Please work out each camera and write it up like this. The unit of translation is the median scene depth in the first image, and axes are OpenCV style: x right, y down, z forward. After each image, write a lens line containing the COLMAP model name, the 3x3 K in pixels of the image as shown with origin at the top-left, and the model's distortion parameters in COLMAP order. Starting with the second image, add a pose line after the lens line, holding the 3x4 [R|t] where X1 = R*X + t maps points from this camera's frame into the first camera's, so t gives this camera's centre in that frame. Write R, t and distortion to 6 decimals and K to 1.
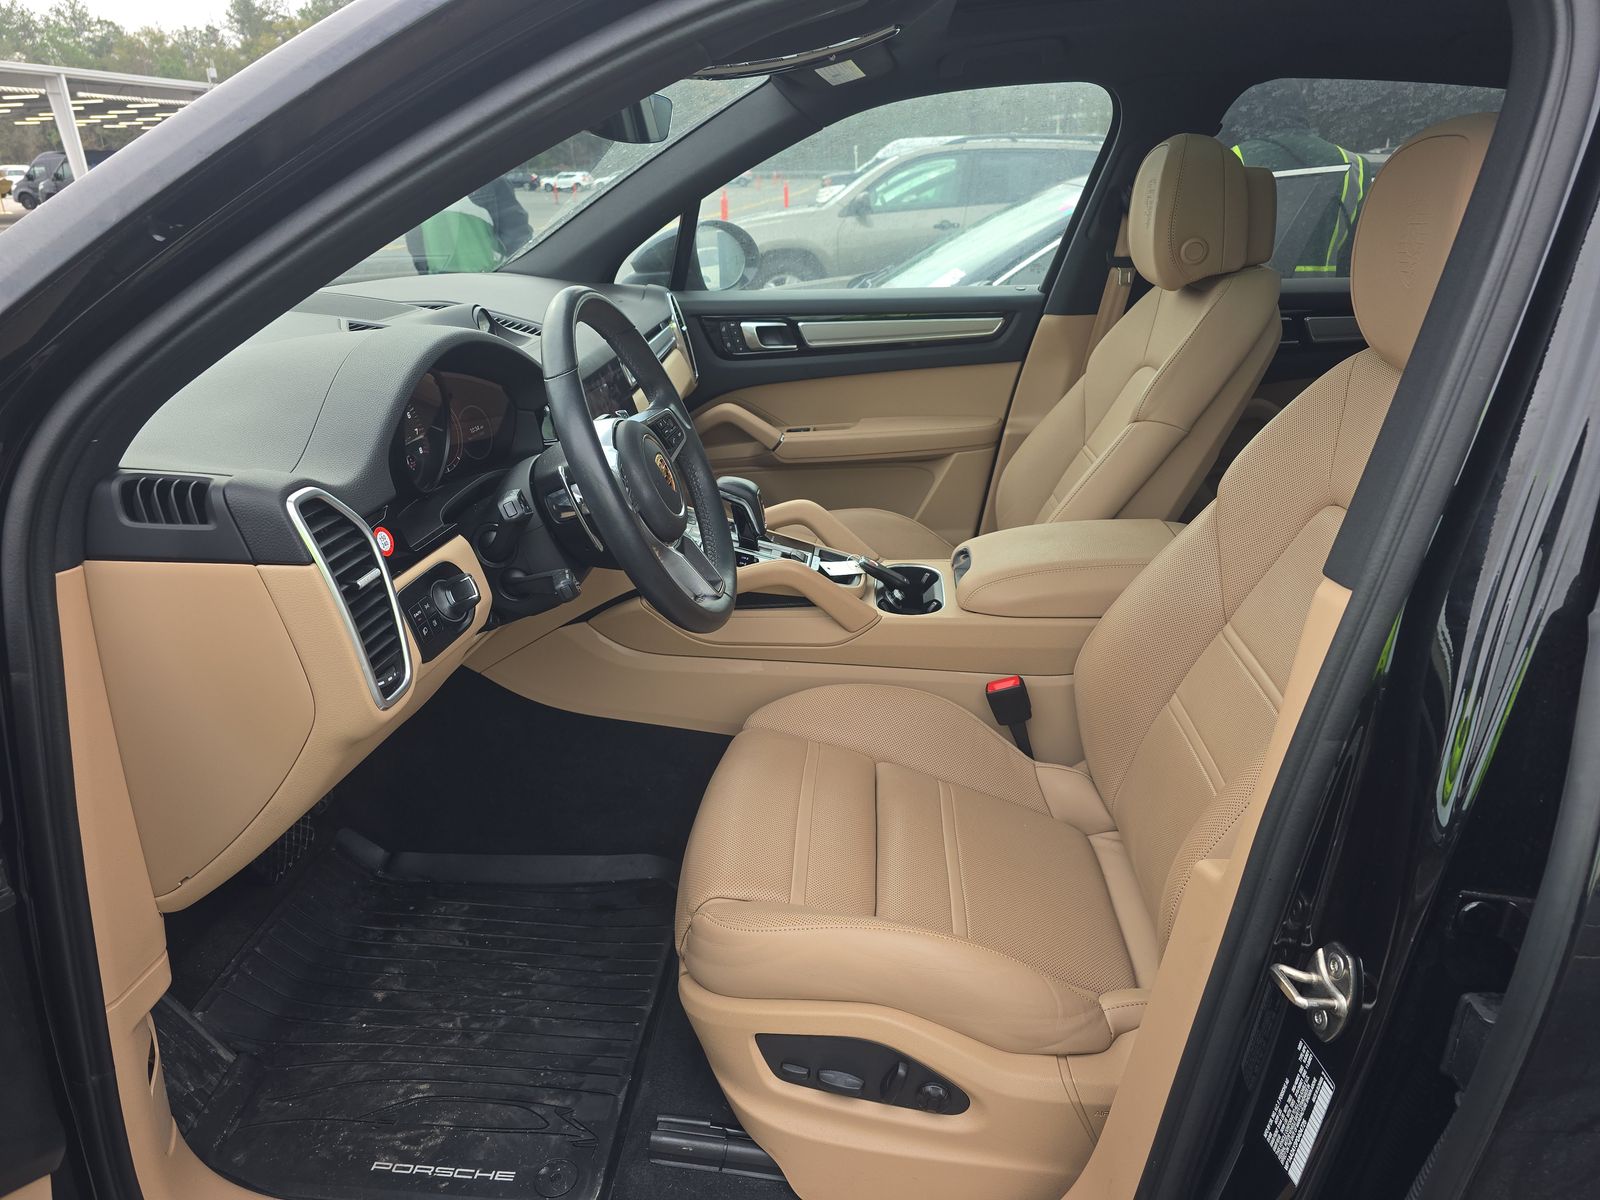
lens RADIAL K [[1063.7, 0, 815.6], [0, 1063.7, 608.3], [0, 0, 1]] dist [0.028287, -0.023246]
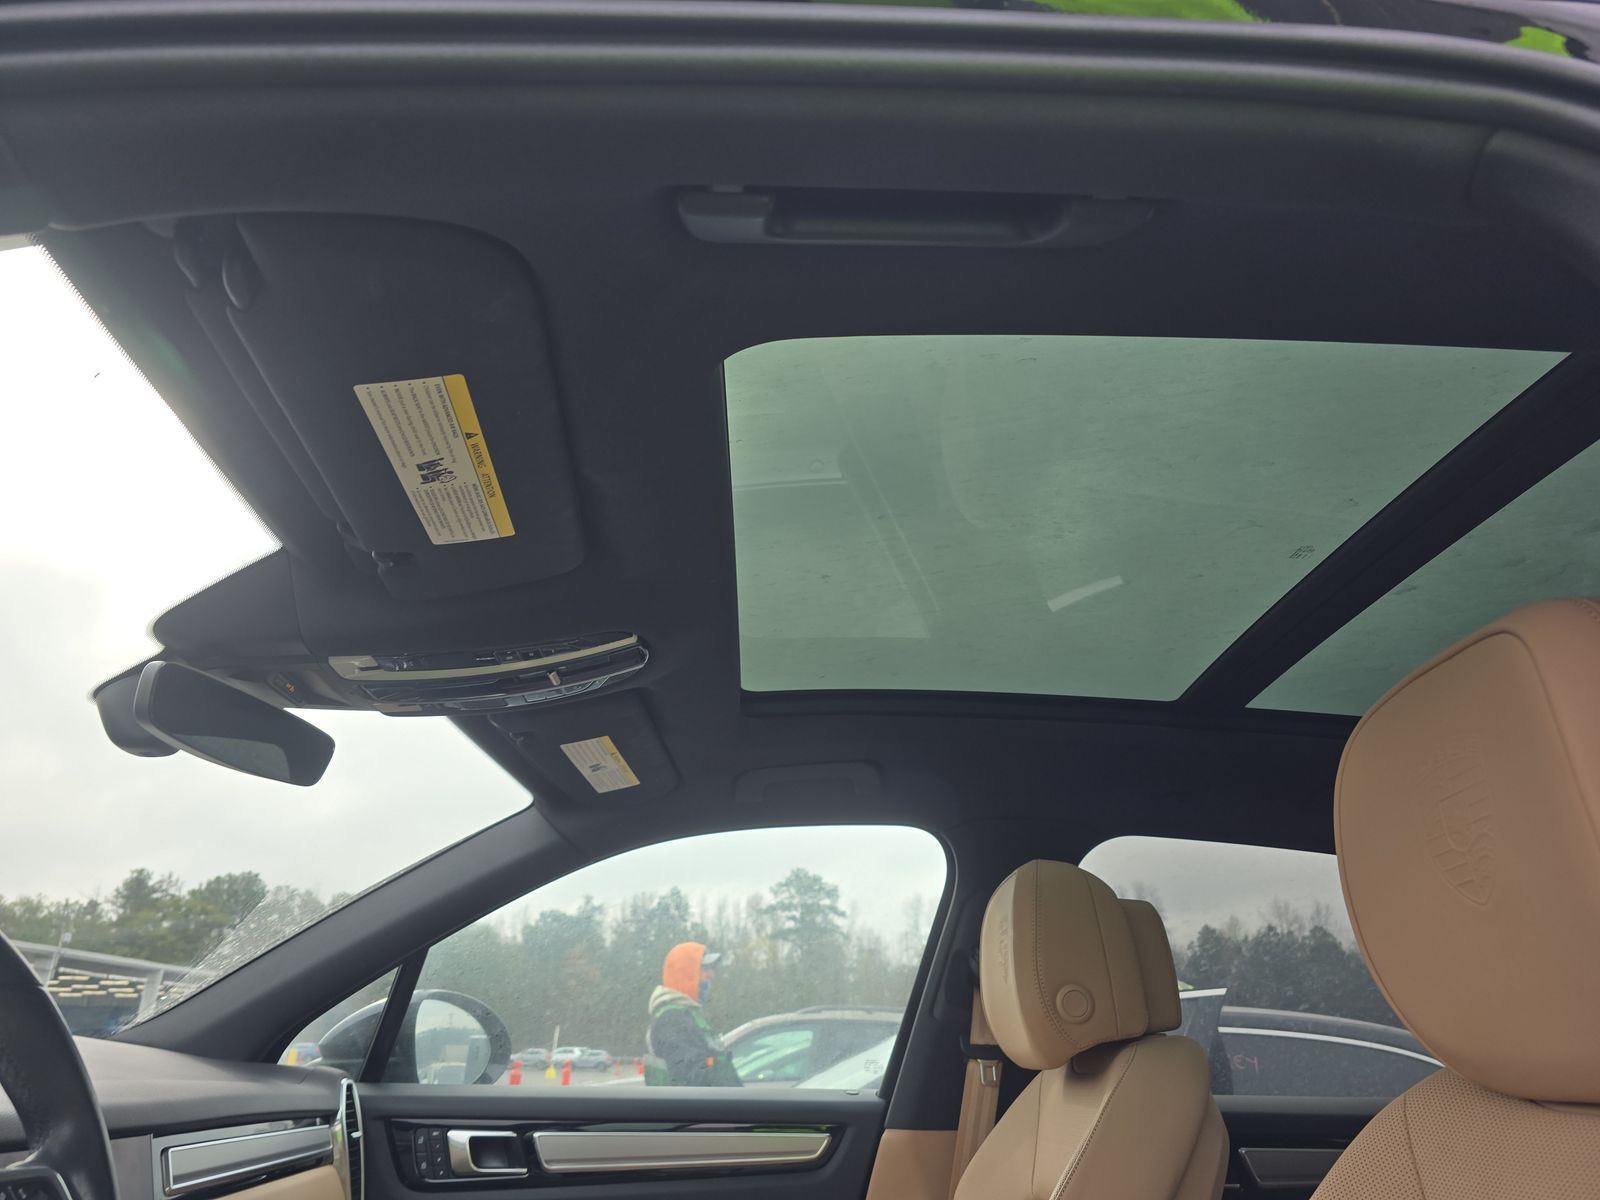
lens RADIAL K [[1063.7, 0, 815.6], [0, 1063.7, 608.3], [0, 0, 1]] dist [0.028287, -0.023246]
pose [[0.992957, 0.077467, 0.089643, 0.076206], [0.010027, 0.698956, -0.715094, -0.009023], [-0.118053, 0.710956, 0.693256, 0.261232]]
